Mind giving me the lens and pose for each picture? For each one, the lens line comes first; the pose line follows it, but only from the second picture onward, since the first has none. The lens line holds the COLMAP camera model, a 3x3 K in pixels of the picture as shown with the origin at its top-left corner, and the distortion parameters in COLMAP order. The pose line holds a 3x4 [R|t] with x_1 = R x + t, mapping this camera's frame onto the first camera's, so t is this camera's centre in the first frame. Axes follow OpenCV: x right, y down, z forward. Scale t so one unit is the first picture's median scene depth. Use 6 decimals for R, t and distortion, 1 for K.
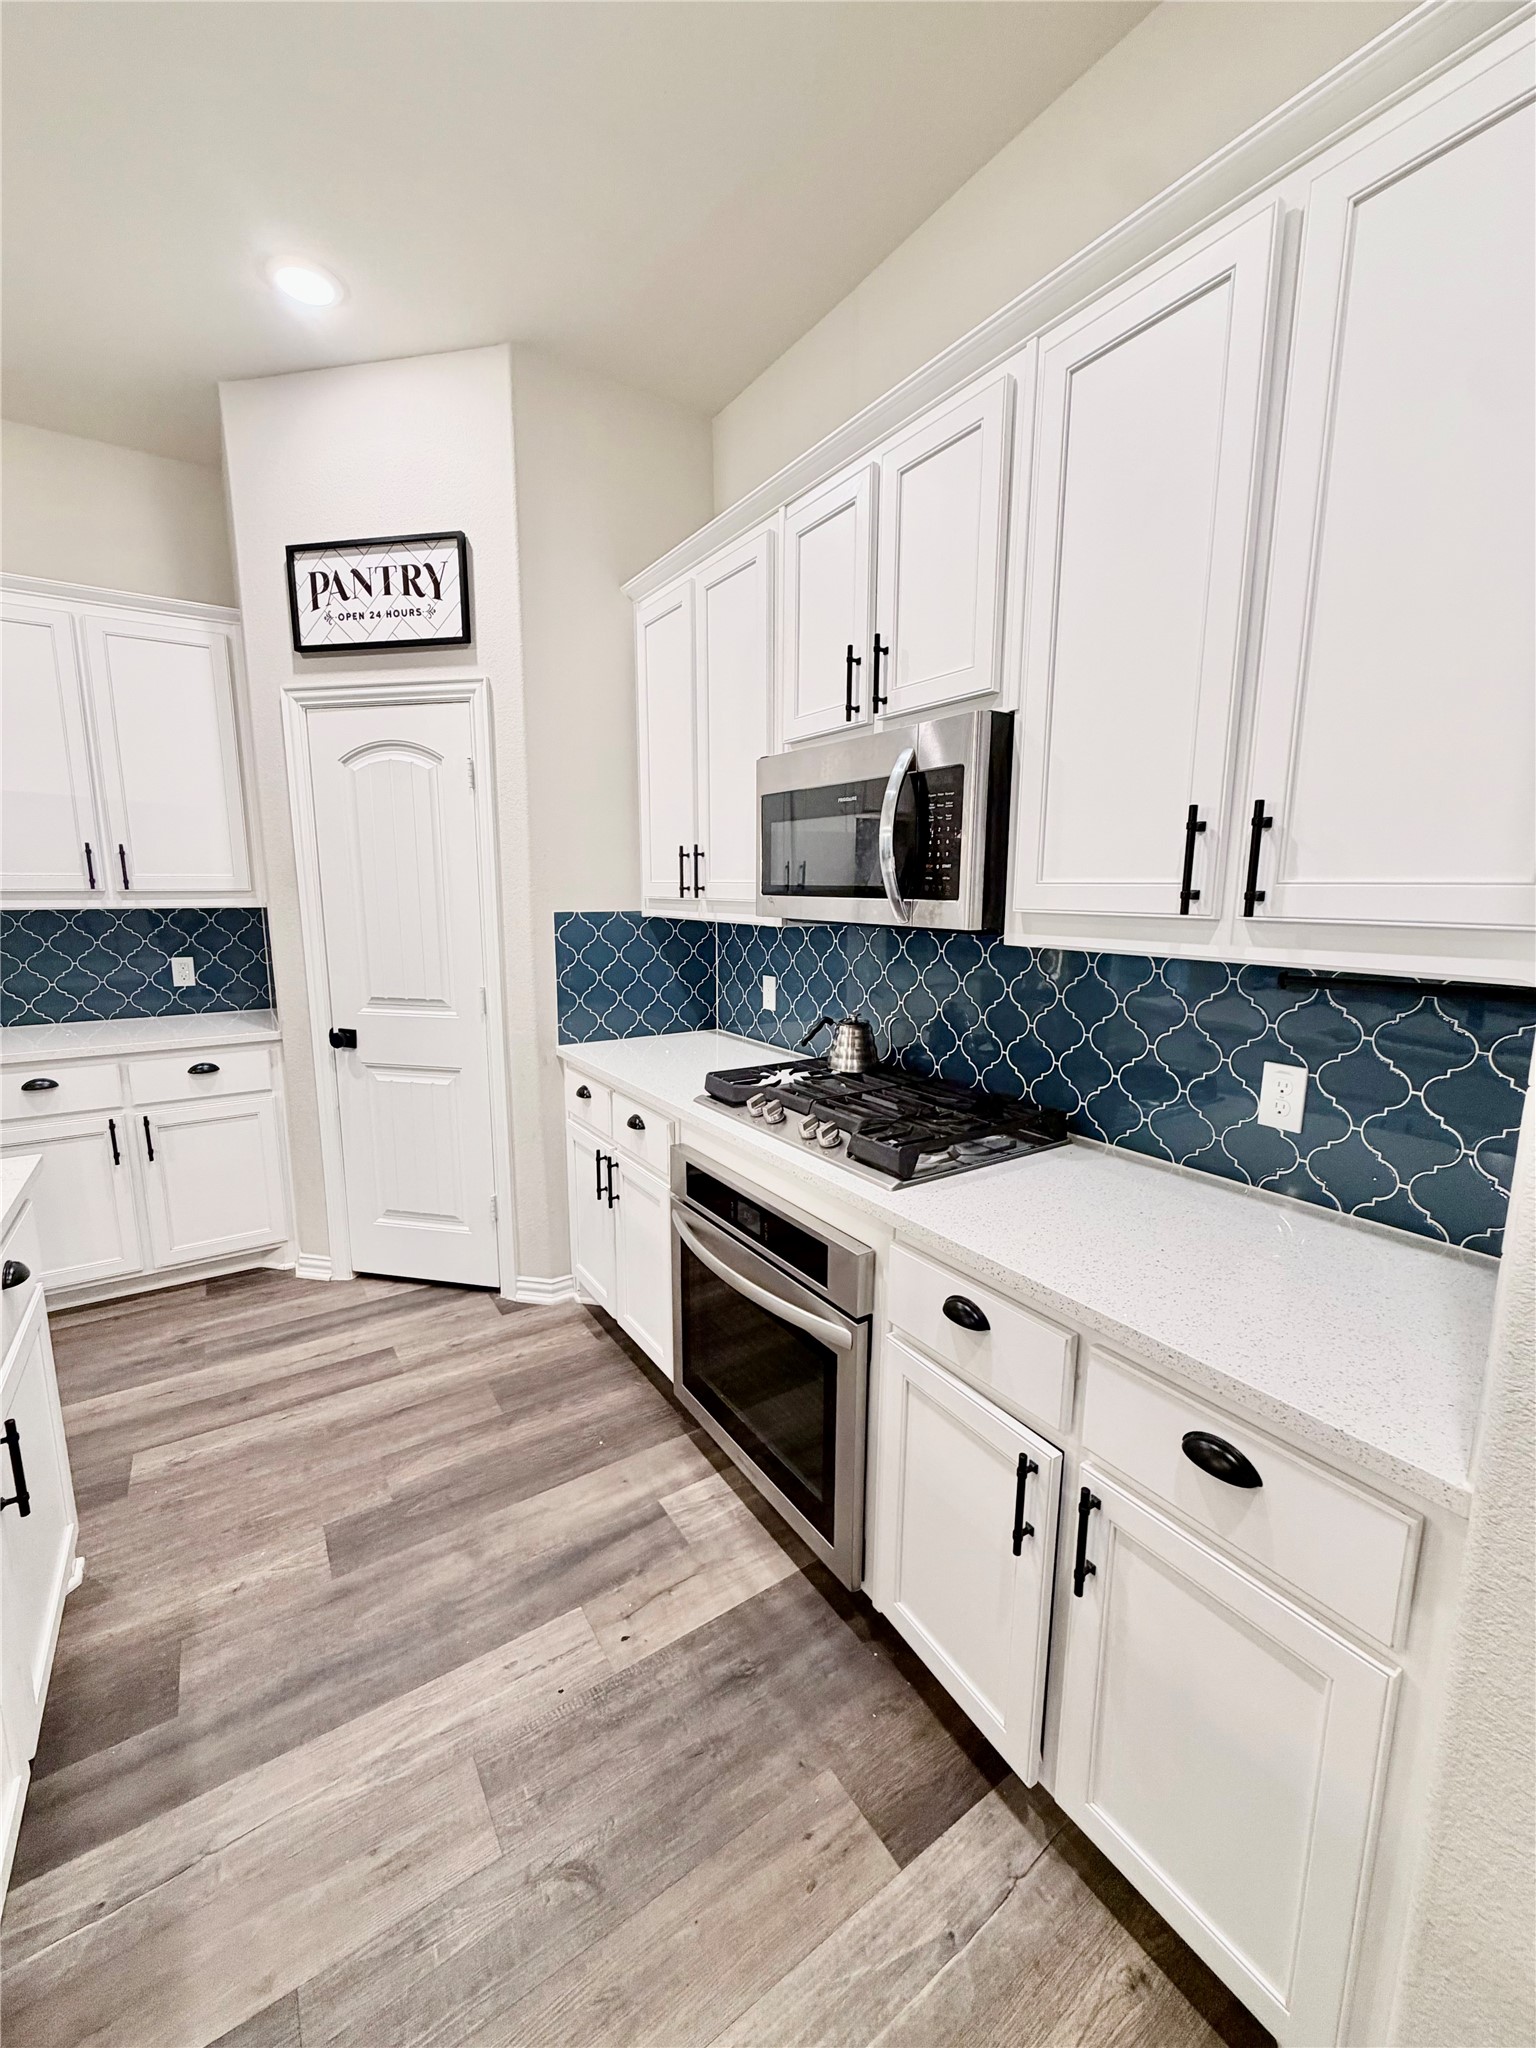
lens RADIAL K [[815.9, 0, 767.2], [0, 815.9, 1018.5], [0, 0, 1]] dist [-0.000253, 0.000126]
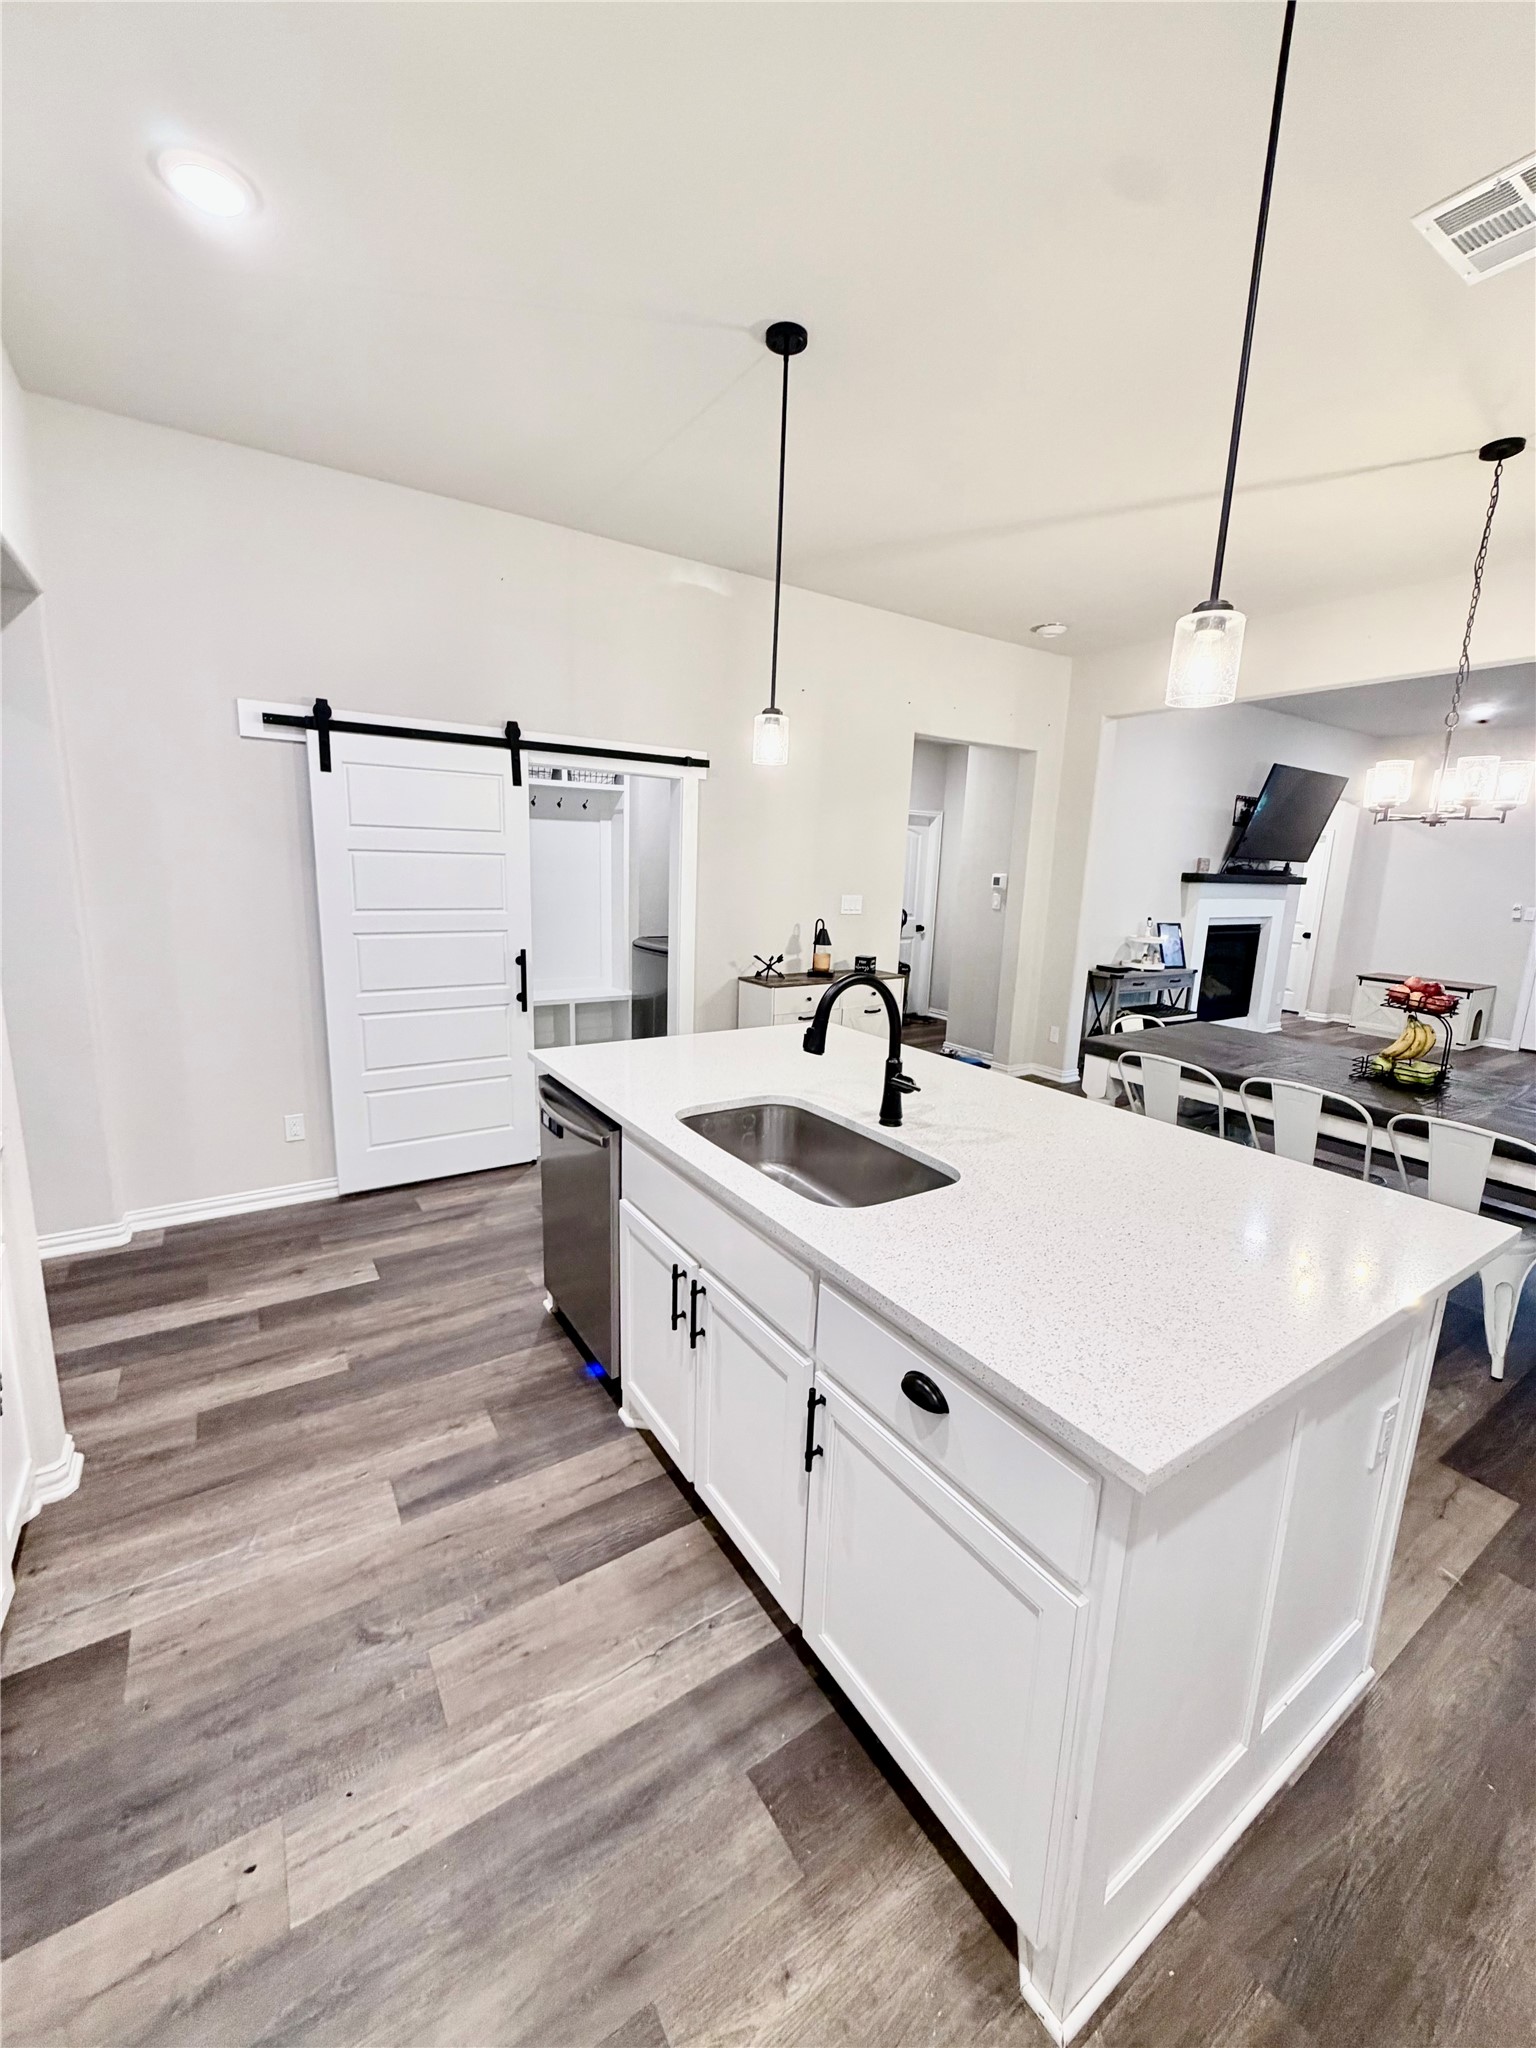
lens RADIAL K [[815.9, 0, 767.2], [0, 815.9, 1018.5], [0, 0, 1]] dist [-0.000253, 0.000126]
pose [[-0.999254, -0.038608, 0.000196, -0.482344], [-0.036089, 0.935830, 0.350599, -0.230325], [-0.013719, 0.350330, -0.936526, 1.083046]]
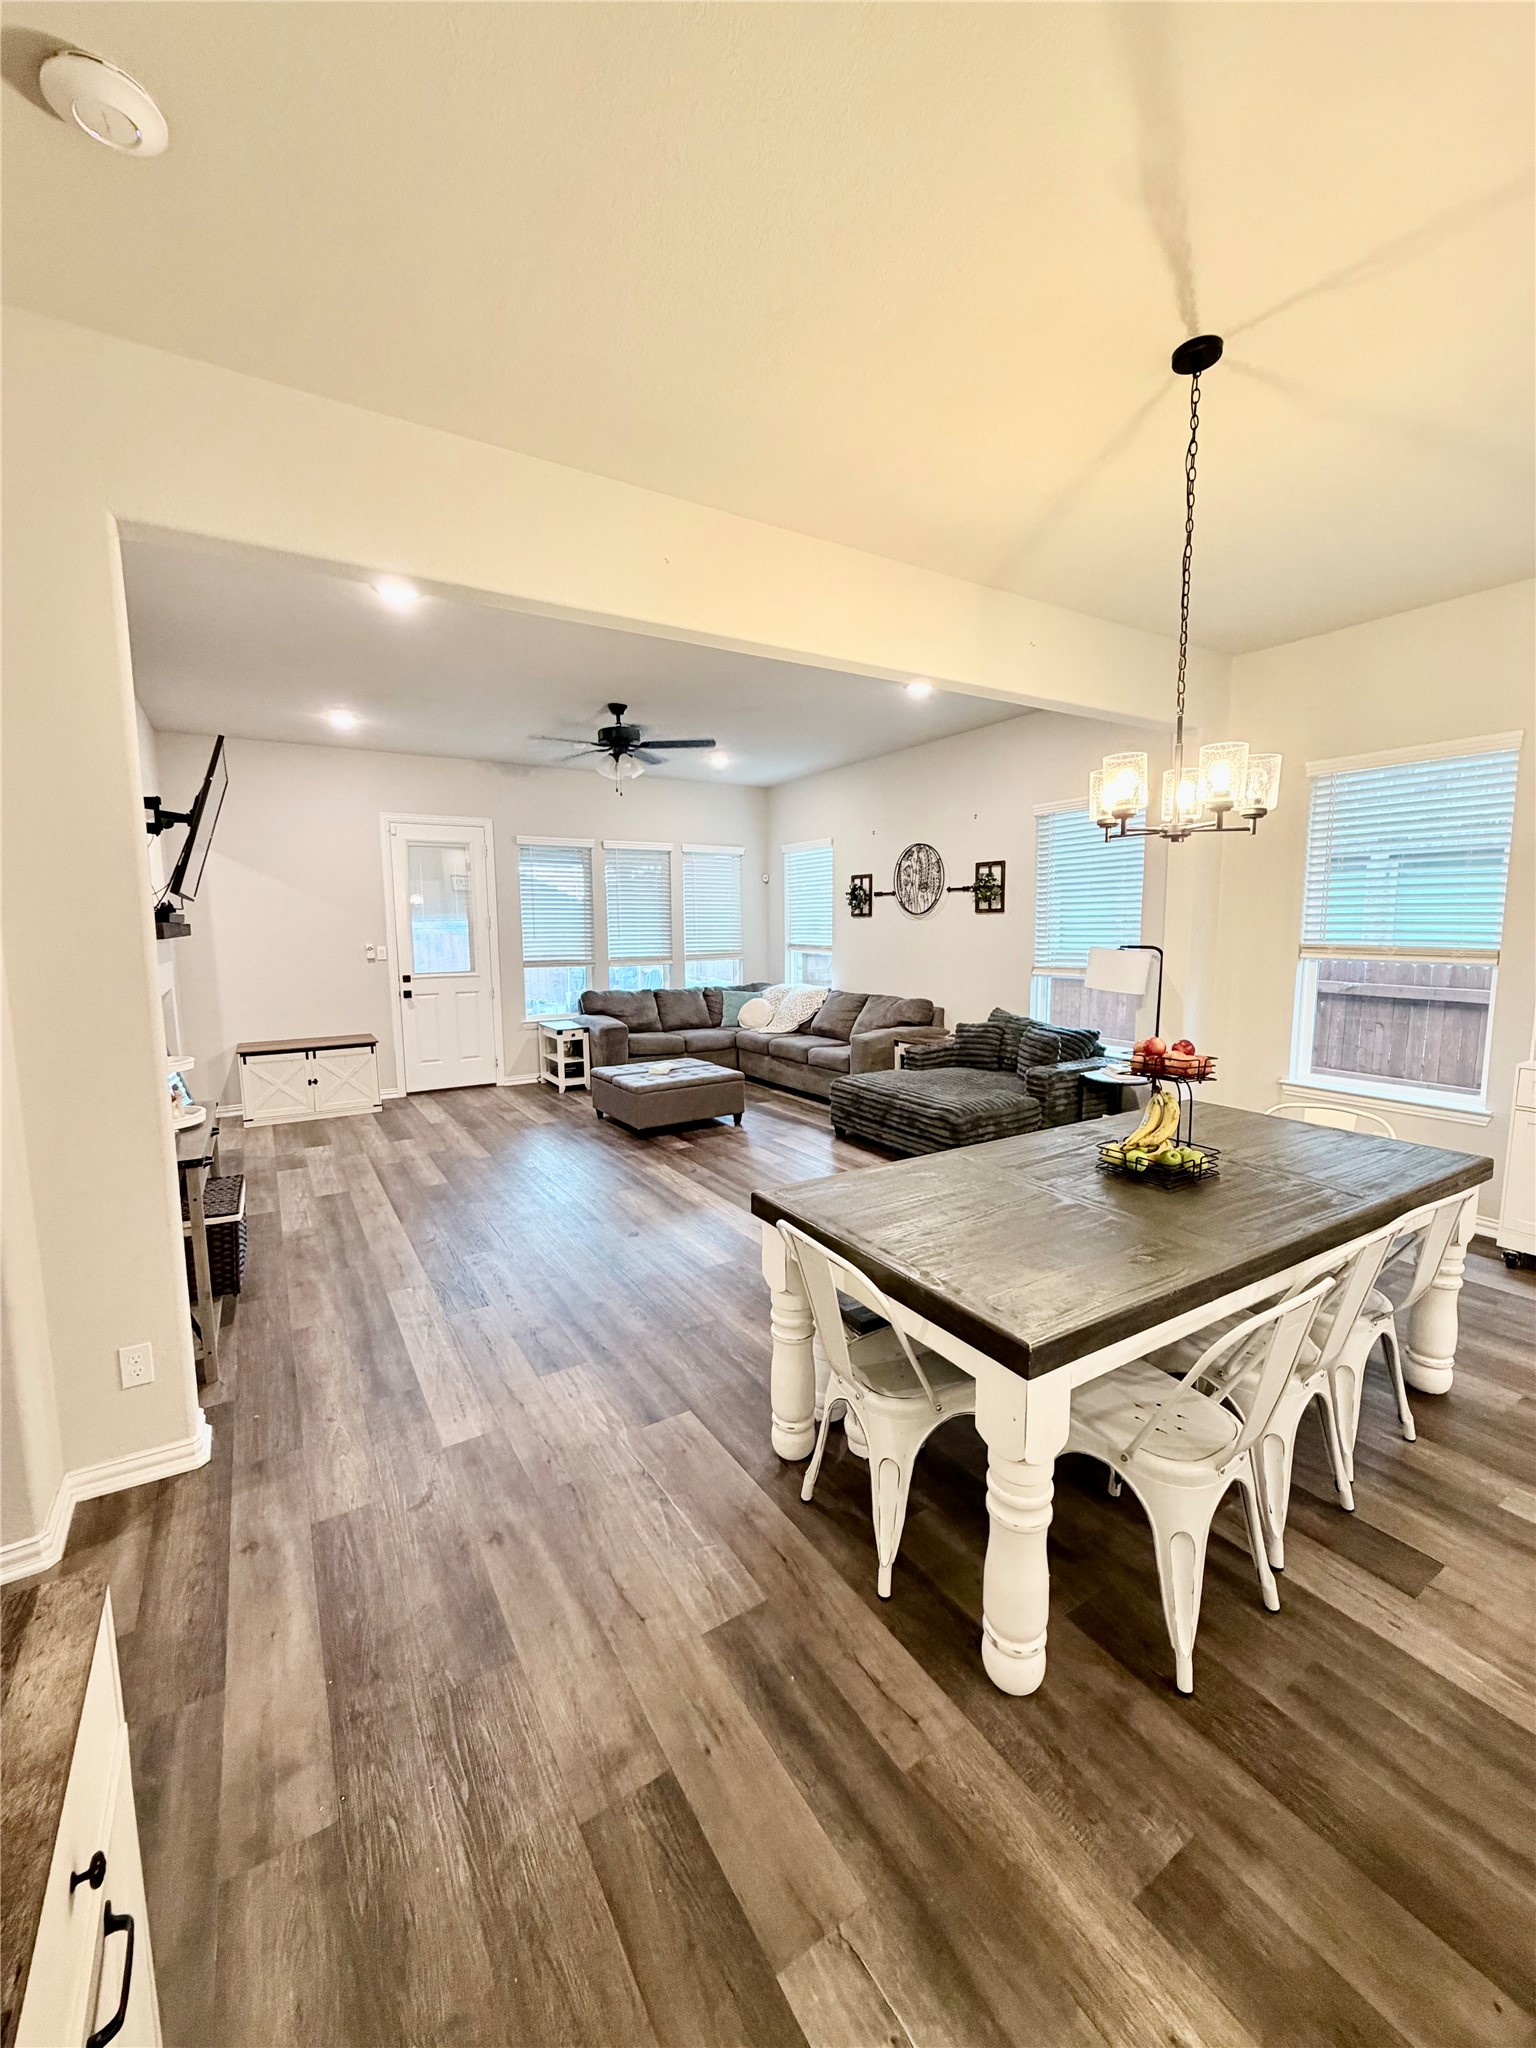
lens RADIAL K [[812.0, 0, 768.1], [0, 812.0, 1017.3], [0, 0, 1]] dist [0.000827, 0.000014]
pose [[-0.028803, 0.115970, -0.992835, -0.517841], [-0.155117, 0.980696, 0.119052, 0.092196], [0.987476, 0.157434, -0.010258, -0.842096]]
